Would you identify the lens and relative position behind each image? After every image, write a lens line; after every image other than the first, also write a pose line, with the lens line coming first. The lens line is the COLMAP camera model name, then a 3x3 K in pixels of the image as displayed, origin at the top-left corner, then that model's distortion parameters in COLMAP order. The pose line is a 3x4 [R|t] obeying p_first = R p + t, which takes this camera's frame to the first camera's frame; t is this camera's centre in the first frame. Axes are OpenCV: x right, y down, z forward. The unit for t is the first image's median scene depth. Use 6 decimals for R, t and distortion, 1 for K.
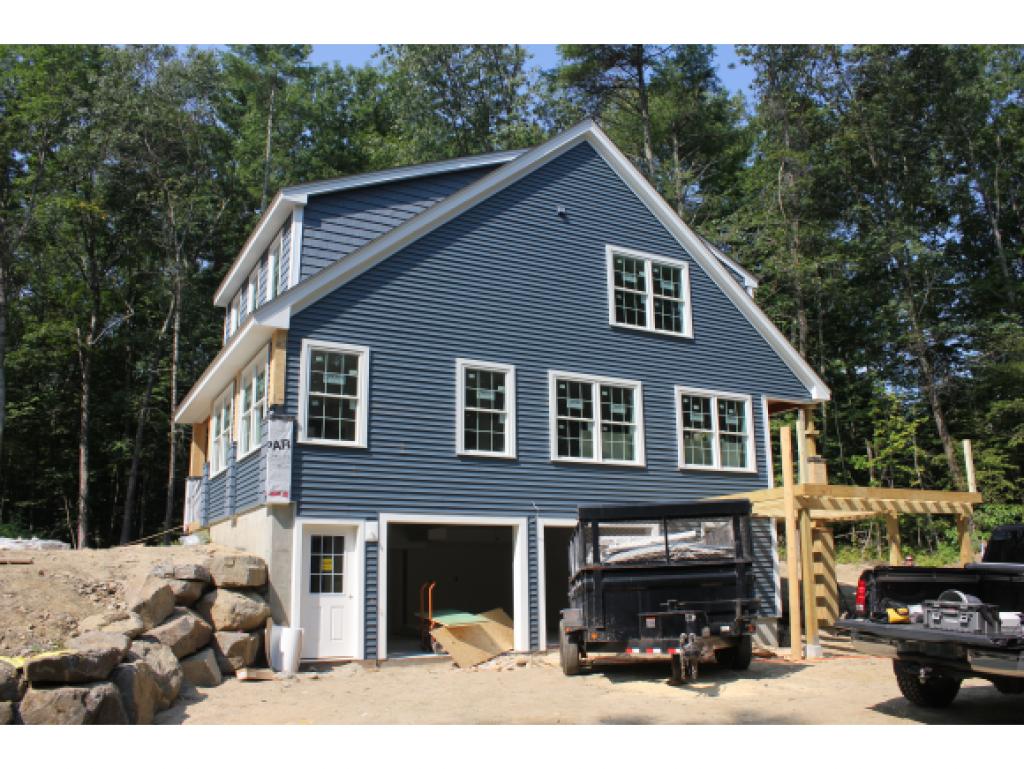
lens RADIAL K [[842.3, 0, 512.0], [0, 842.3, 384.5], [0, 0, 1]] dist [-0.185937, 0.261672]
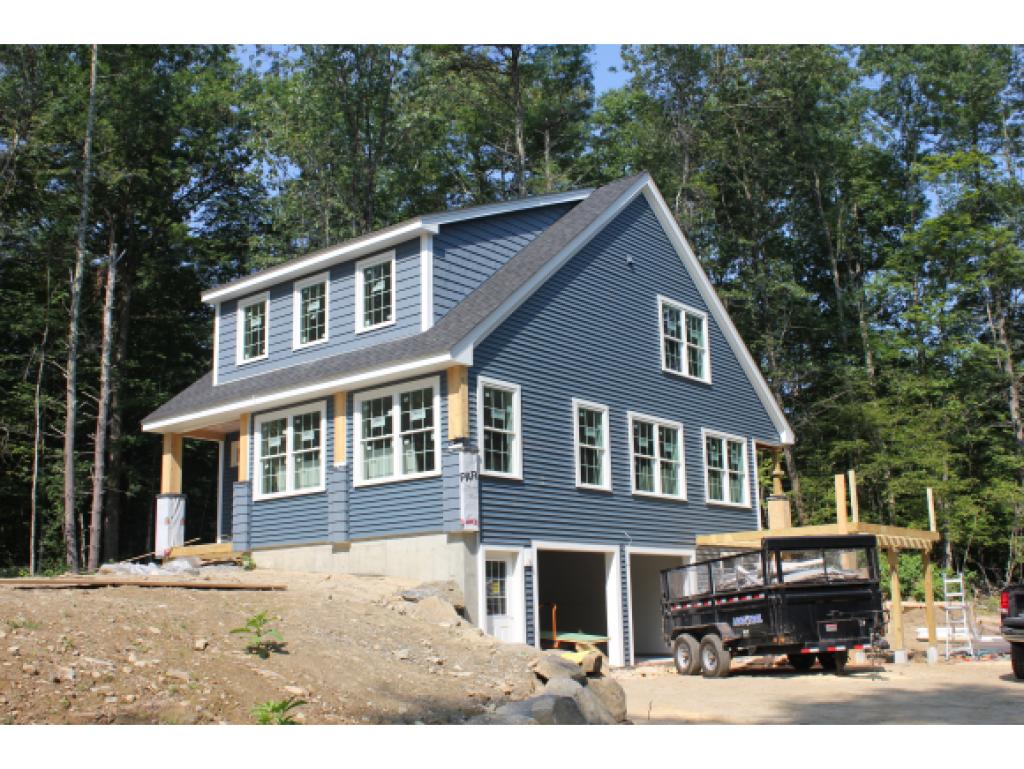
lens RADIAL K [[1079.7, 0, 482.1], [0, 1079.7, 386.3], [0, 0, 1]] dist [-0.100902, 0.004248]
pose [[0.935758, 0.066250, 0.346363, -0.653838], [-0.070891, 0.997484, 0.000733, -0.038423], [-0.345443, -0.025241, 0.938100, -0.260208]]
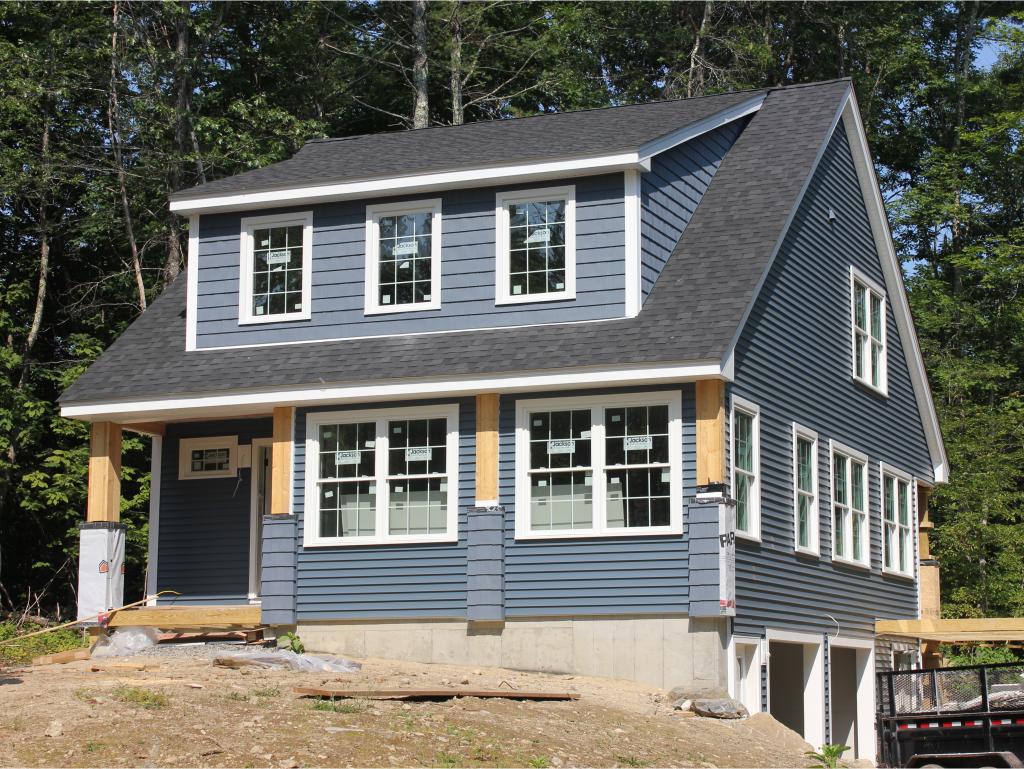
lens RADIAL K [[2041.6, 0, 512.0], [0, 2041.6, 384.5], [0, 0, 1]] dist [0.037730, -0.016765]
pose [[0.784669, 0.107715, 0.610485, -1.376040], [-0.153545, 0.987873, 0.023054, -0.067913], [-0.600598, -0.111827, 0.791693, -0.290310]]
